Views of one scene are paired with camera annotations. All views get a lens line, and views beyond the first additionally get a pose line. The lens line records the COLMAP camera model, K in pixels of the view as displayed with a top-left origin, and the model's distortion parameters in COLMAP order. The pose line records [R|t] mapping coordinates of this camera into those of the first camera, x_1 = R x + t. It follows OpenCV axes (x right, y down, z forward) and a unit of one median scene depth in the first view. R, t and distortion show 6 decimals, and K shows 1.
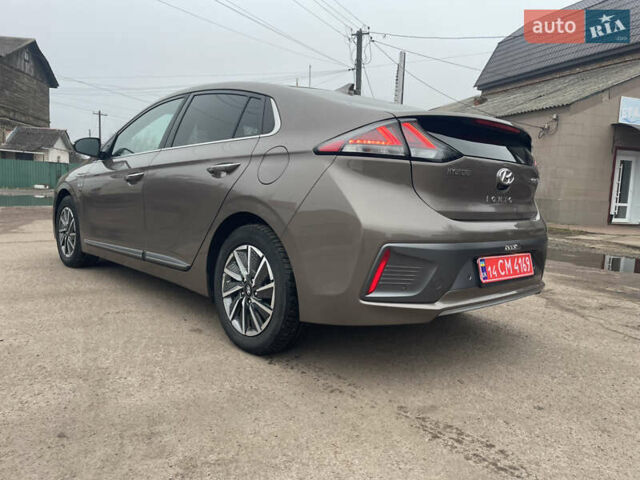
lens RADIAL K [[474.2, 0, 317.9], [0, 474.2, 241.1], [0, 0, 1]] dist [0.097587, -0.117285]
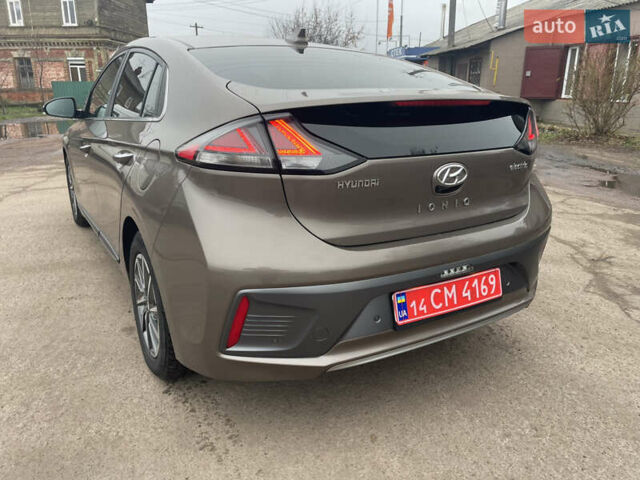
lens RADIAL K [[474.2, 0, 317.9], [0, 474.2, 241.1], [0, 0, 1]] dist [0.097587, -0.117285]
pose [[0.978797, 0.019966, -0.203858, 0.350632], [0.018065, 0.982945, 0.183008, -0.175528], [0.204035, -0.182811, 0.961743, 0.254282]]
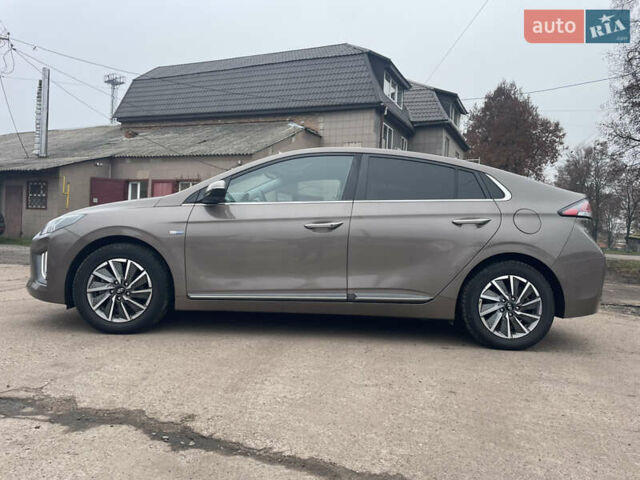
lens RADIAL K [[474.2, 0, 317.9], [0, 474.2, 241.1], [0, 0, 1]] dist [0.097587, -0.117285]
pose [[0.686711, -0.029240, 0.726343, -1.664648], [0.073042, 0.996909, -0.028925, -0.099512], [-0.723252, 0.072917, 0.686724, 0.422609]]
